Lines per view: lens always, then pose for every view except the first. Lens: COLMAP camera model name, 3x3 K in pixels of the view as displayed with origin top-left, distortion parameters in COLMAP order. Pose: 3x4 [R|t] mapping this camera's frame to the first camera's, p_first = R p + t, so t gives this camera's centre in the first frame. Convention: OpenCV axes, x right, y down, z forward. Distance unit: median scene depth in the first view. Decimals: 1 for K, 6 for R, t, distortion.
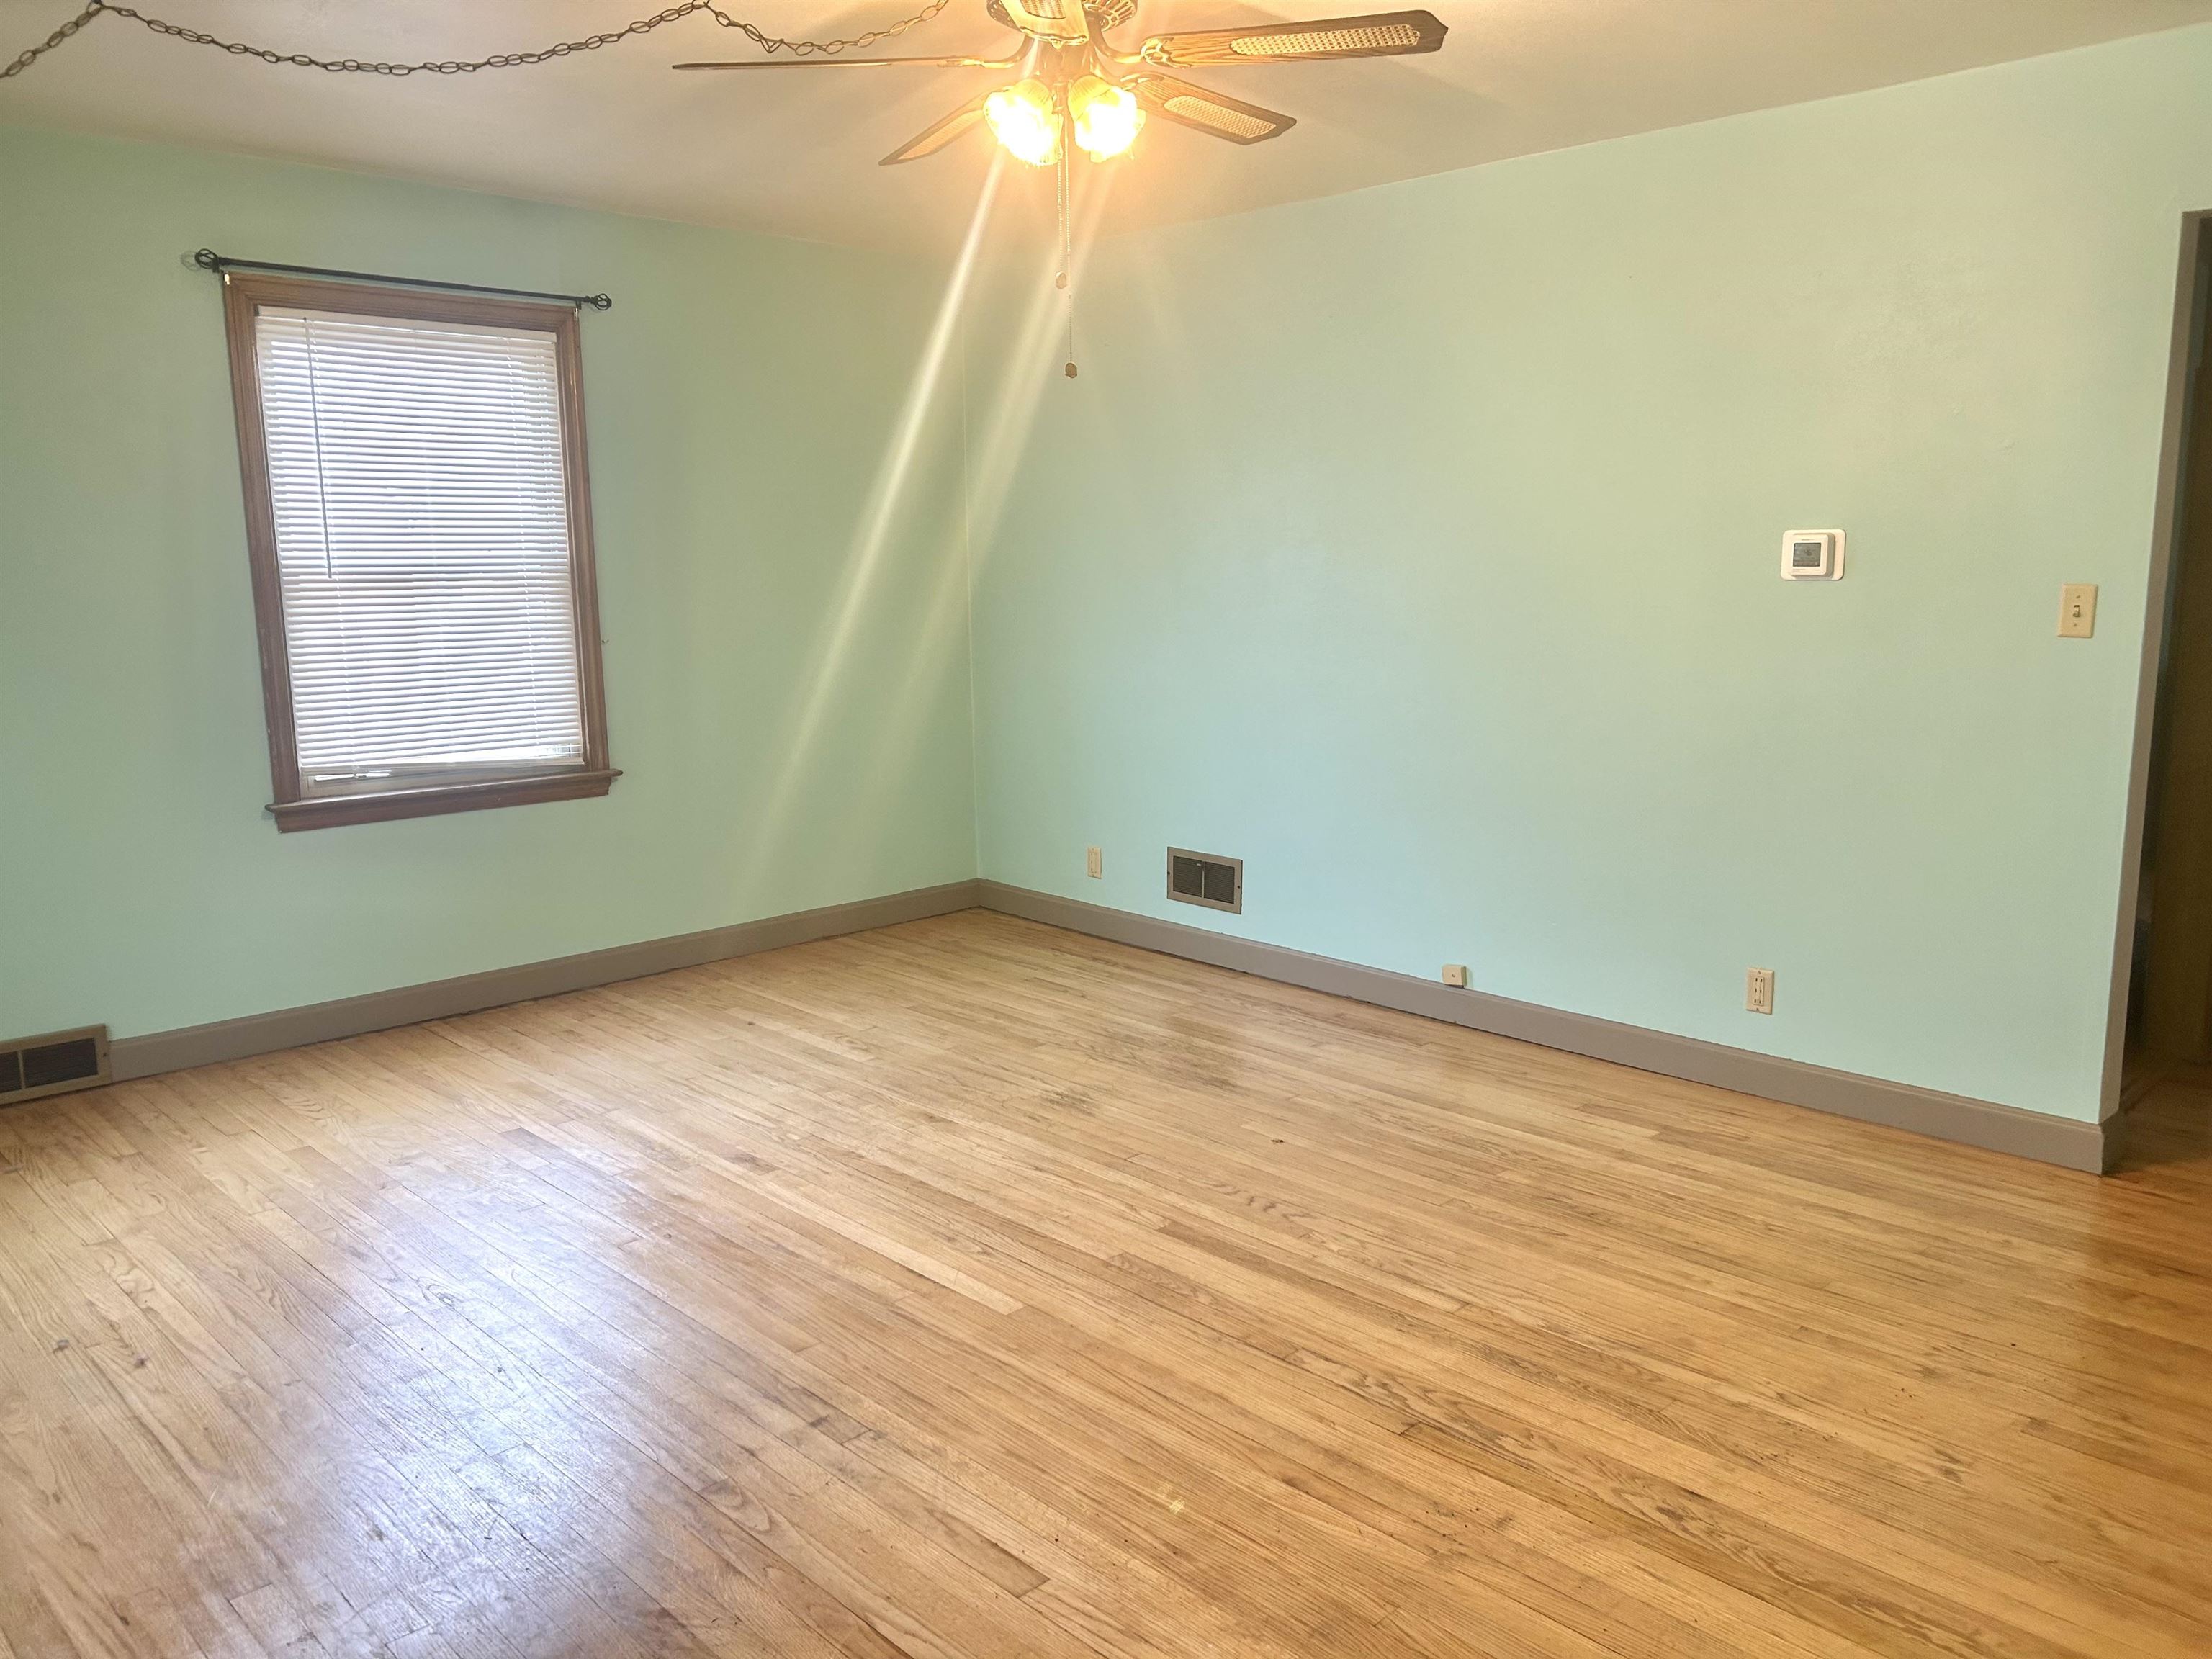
lens RADIAL K [[1656.5, 0, 1109.0], [0, 1656.5, 824.5], [0, 0, 1]] dist [0.063543, -0.066878]
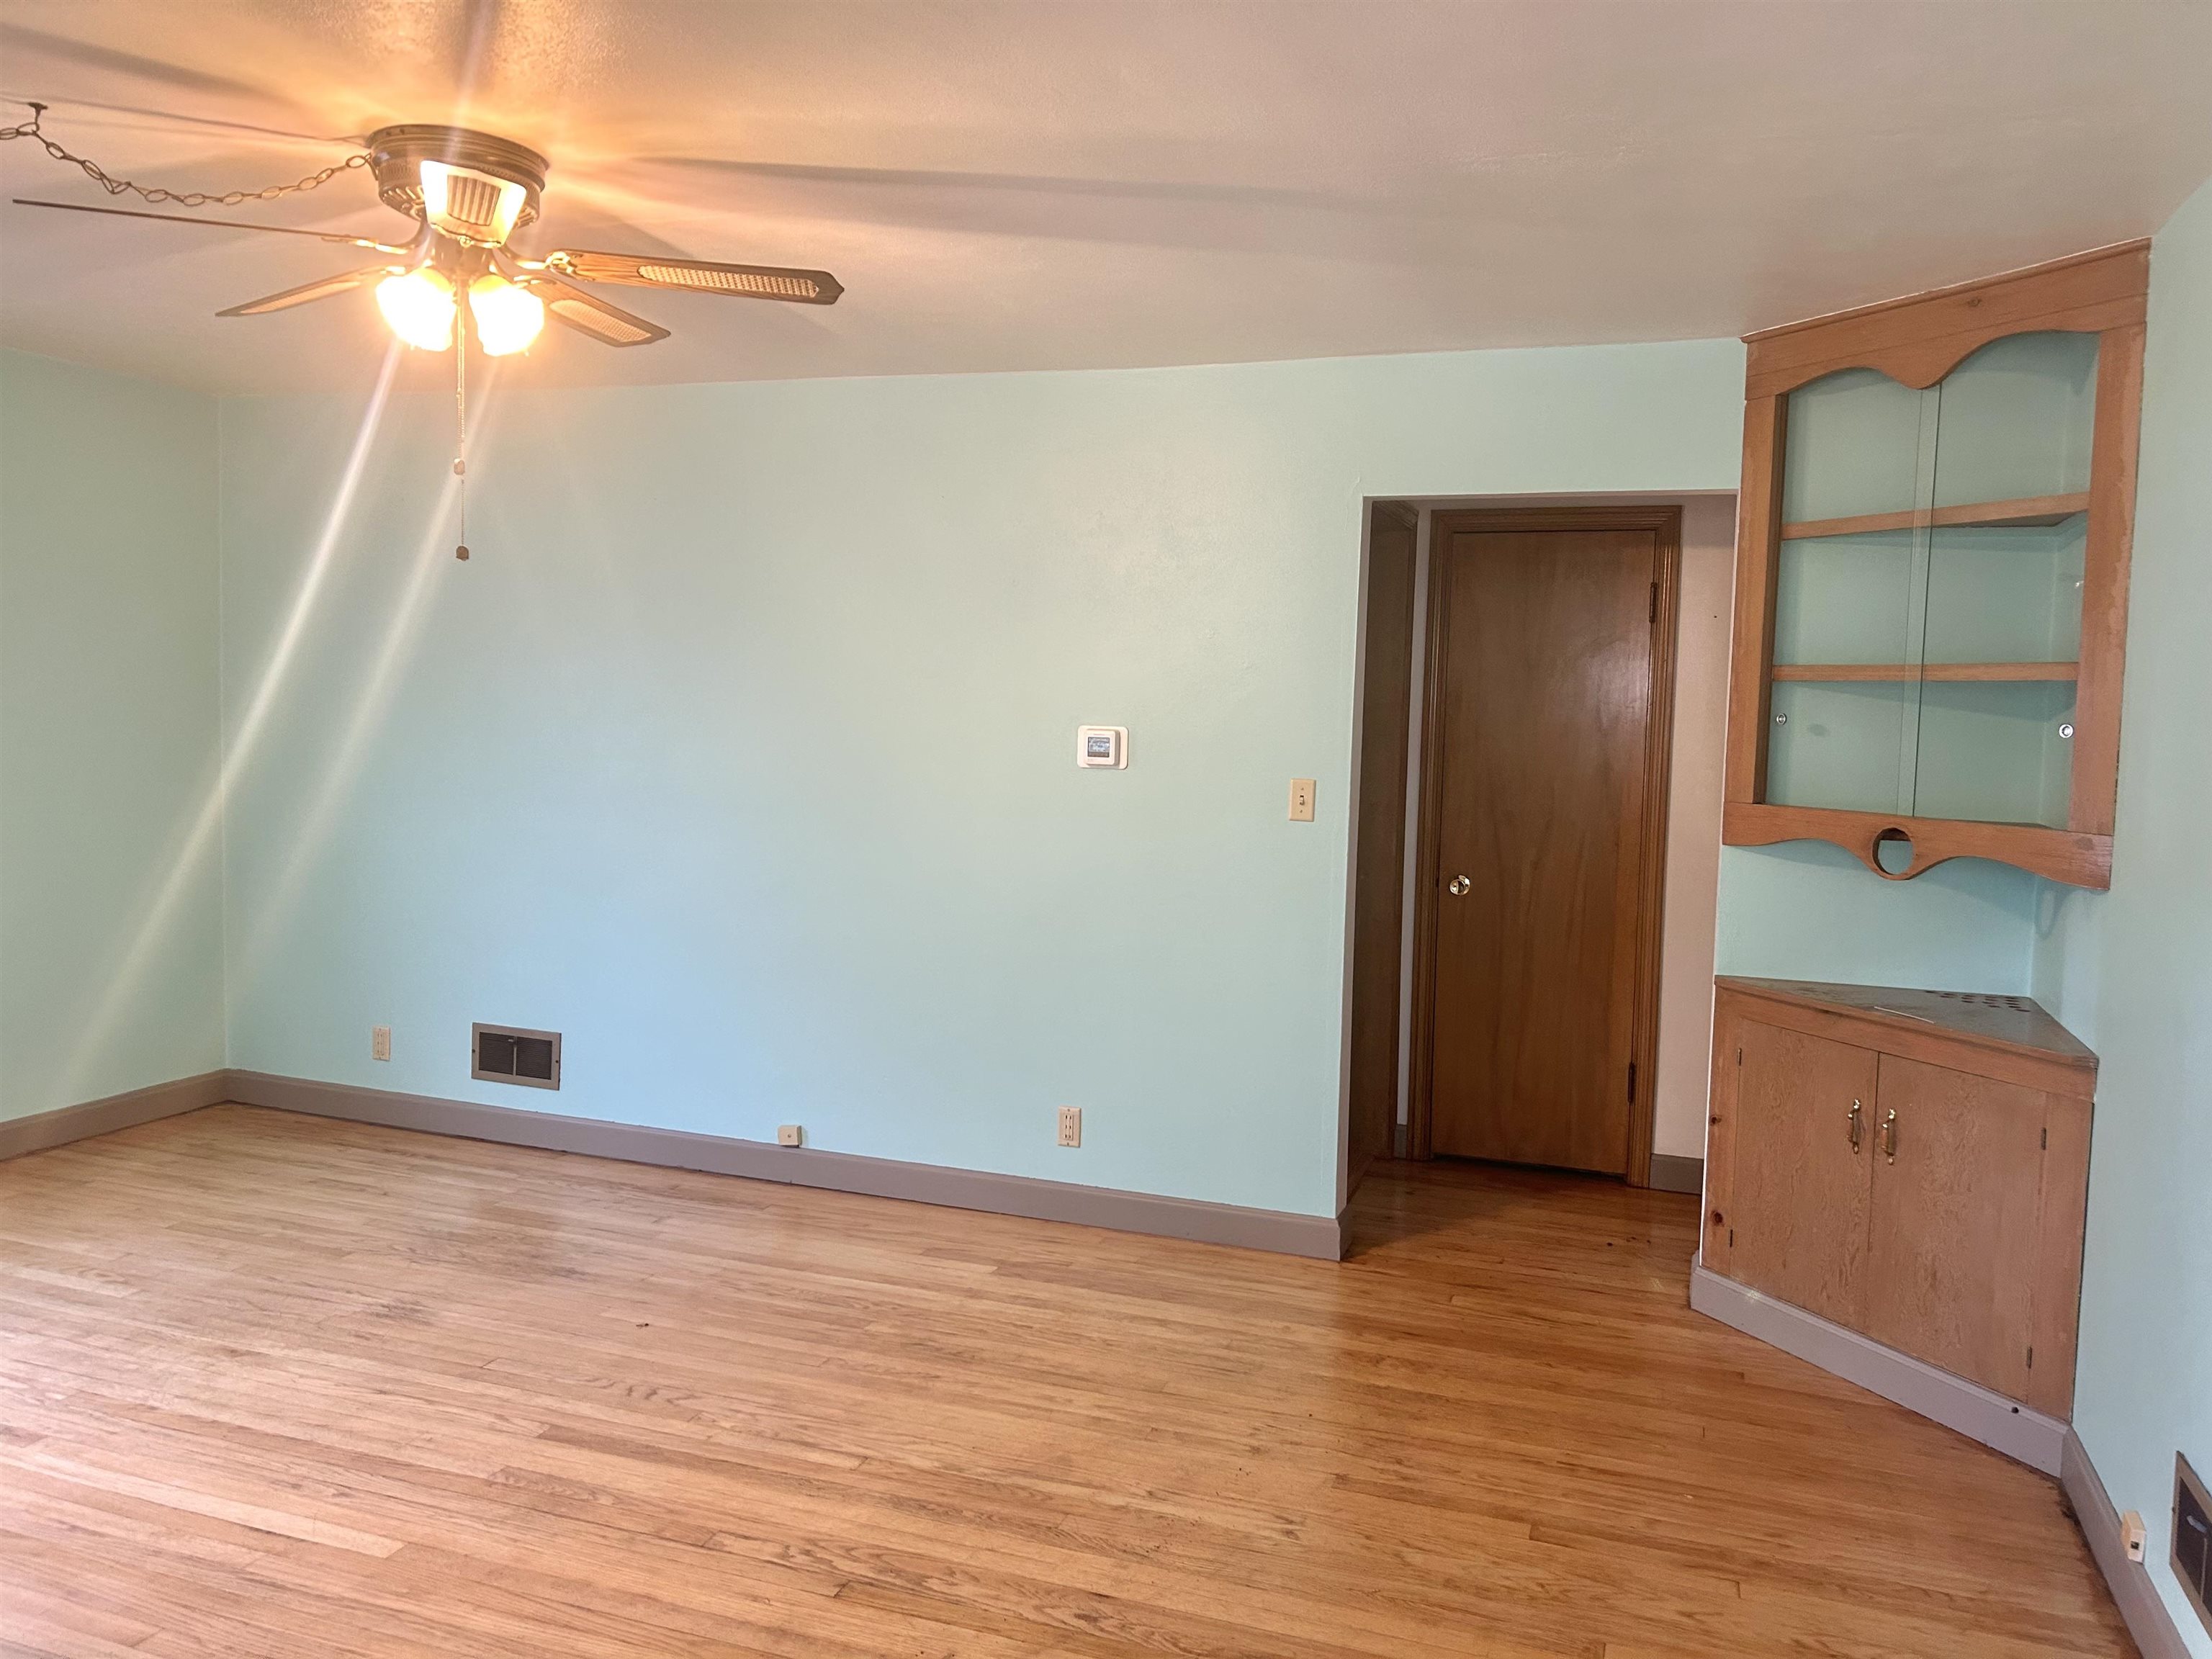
lens RADIAL K [[1656.5, 0, 1102.7], [0, 1656.5, 817.0], [0, 0, 1]] dist [0.063543, -0.066878]
pose [[0.896911, 0.004777, 0.442186, -0.097812], [0.036203, 0.995792, -0.084191, -0.016096], [-0.440727, 0.091520, 0.892964, -0.030690]]
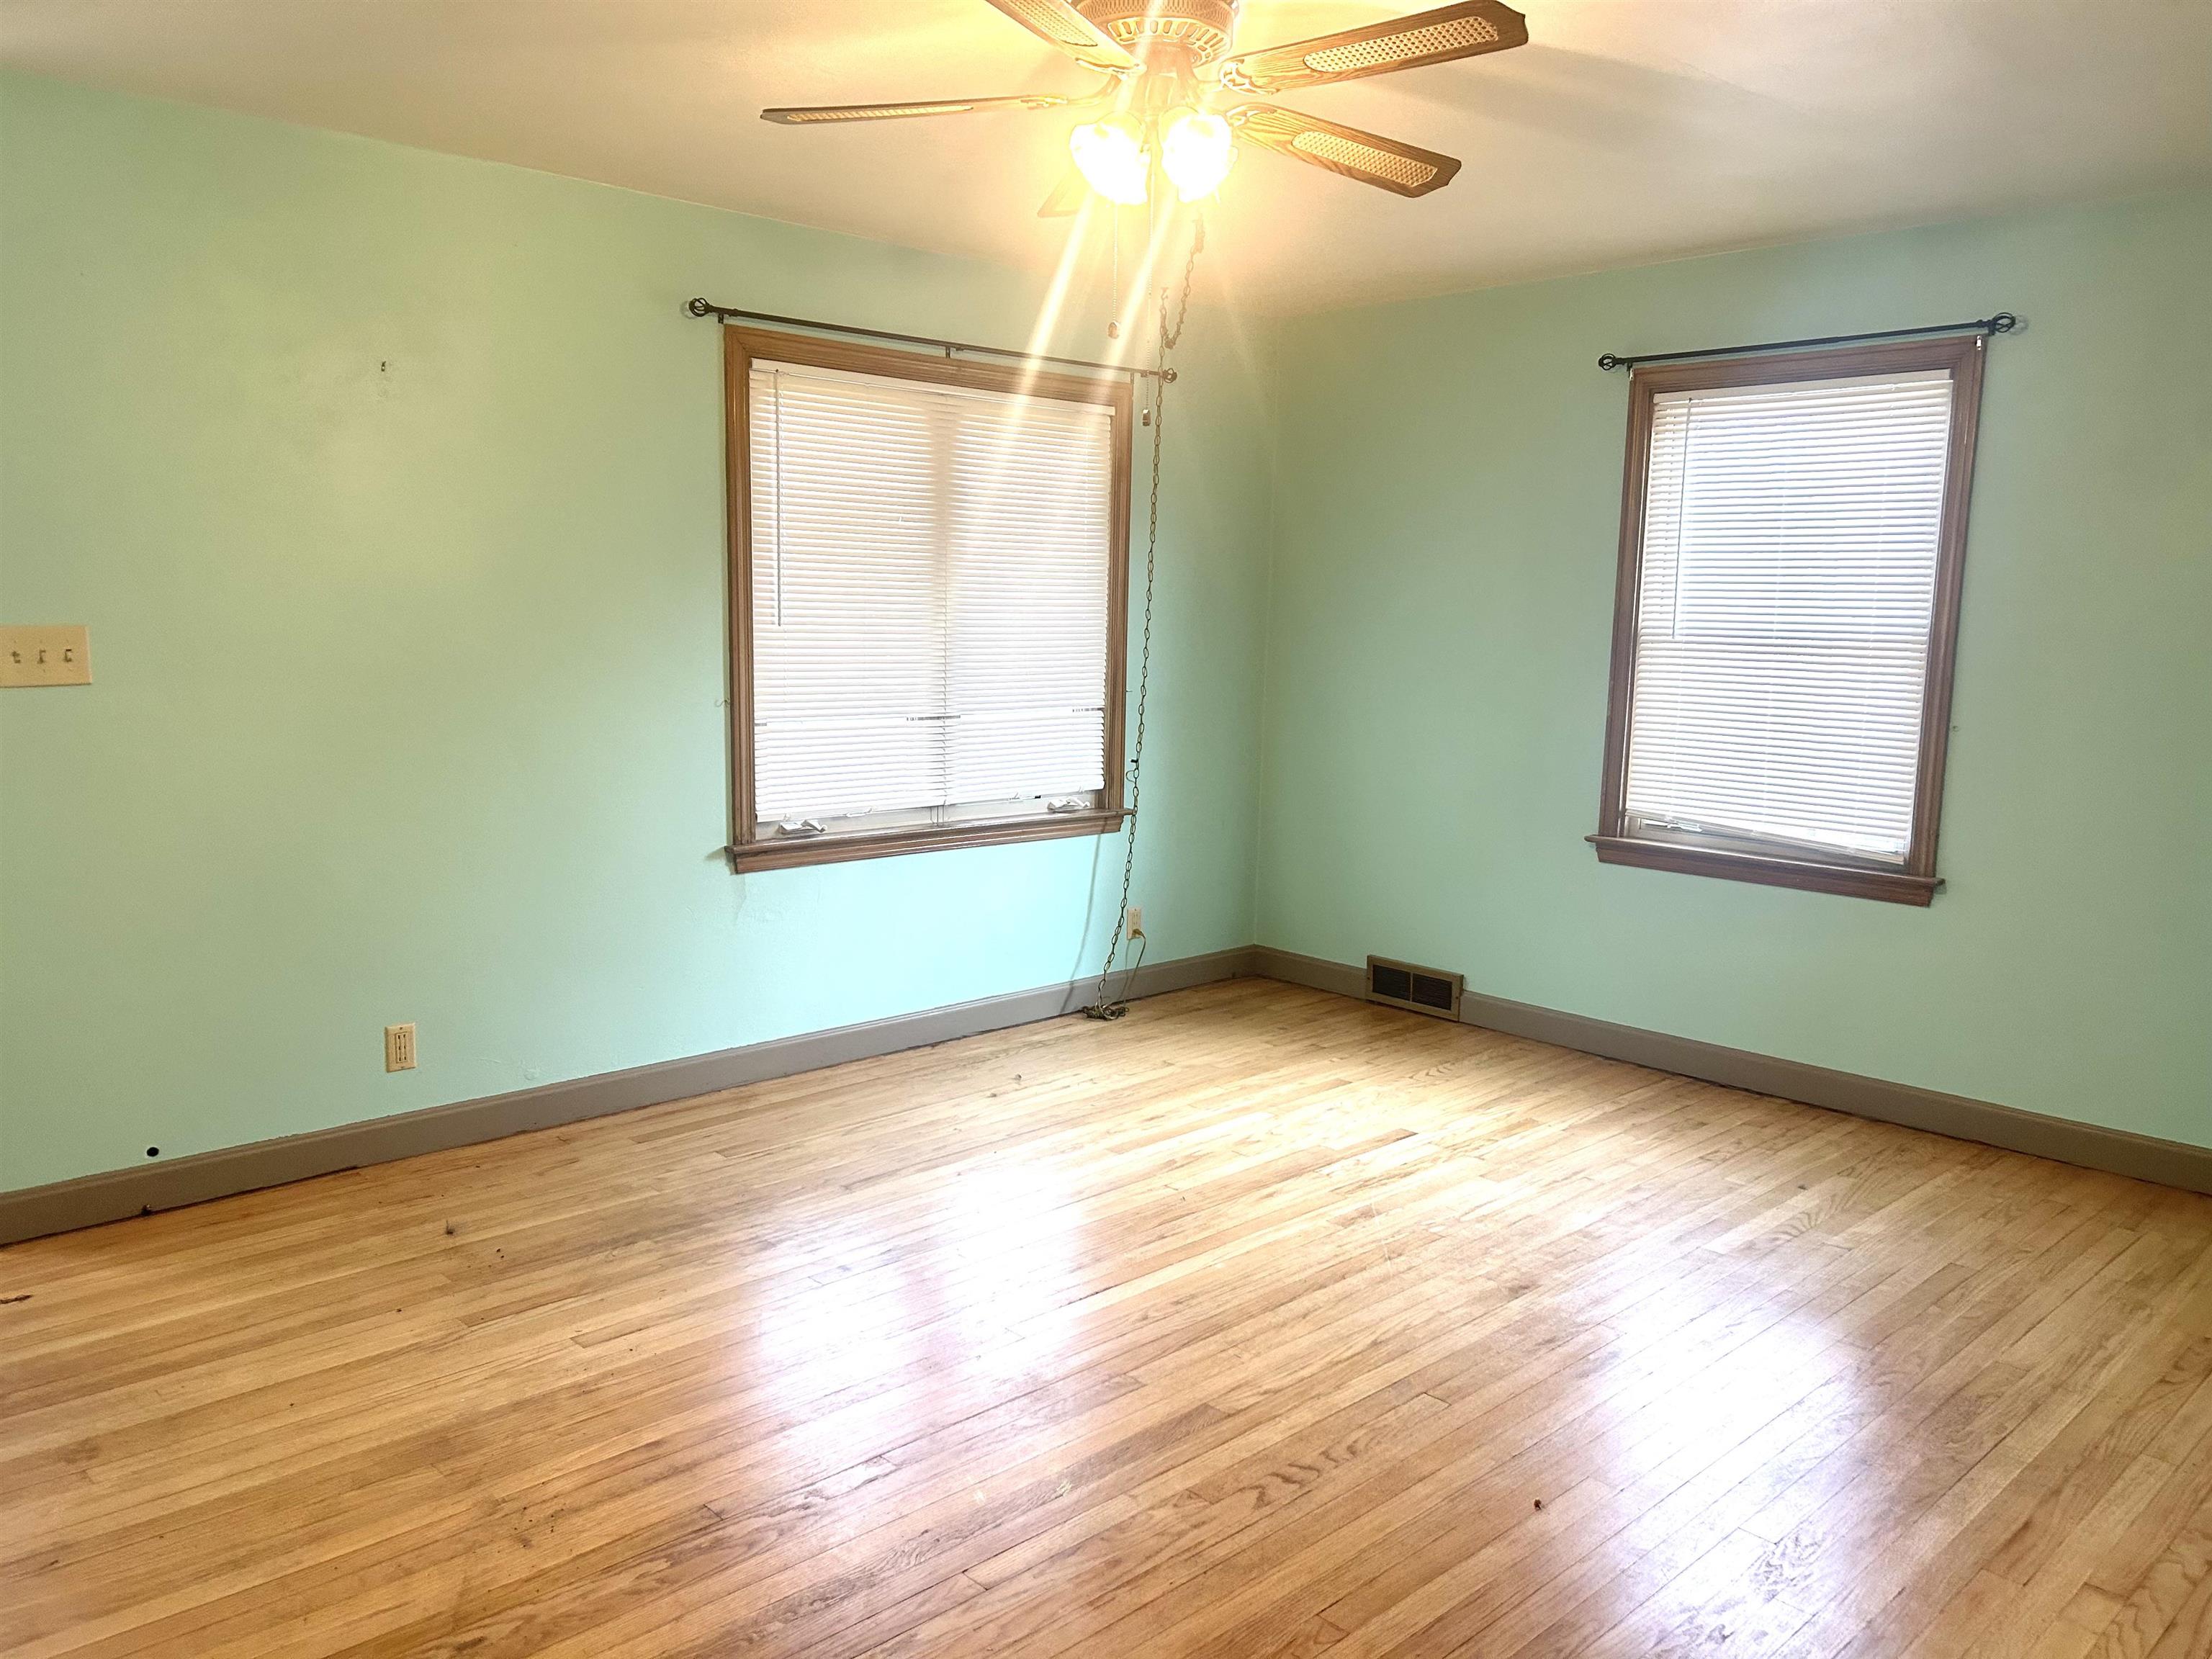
lens RADIAL K [[1656.5, 0, 1102.1], [0, 1656.5, 834.4], [0, 0, 1]] dist [0.063543, -0.066878]
pose [[-0.010355, 0.146806, -0.989111, 0.766294], [-0.185585, 0.971697, 0.146164, -0.142658], [0.982574, 0.185077, 0.017183, 0.808505]]
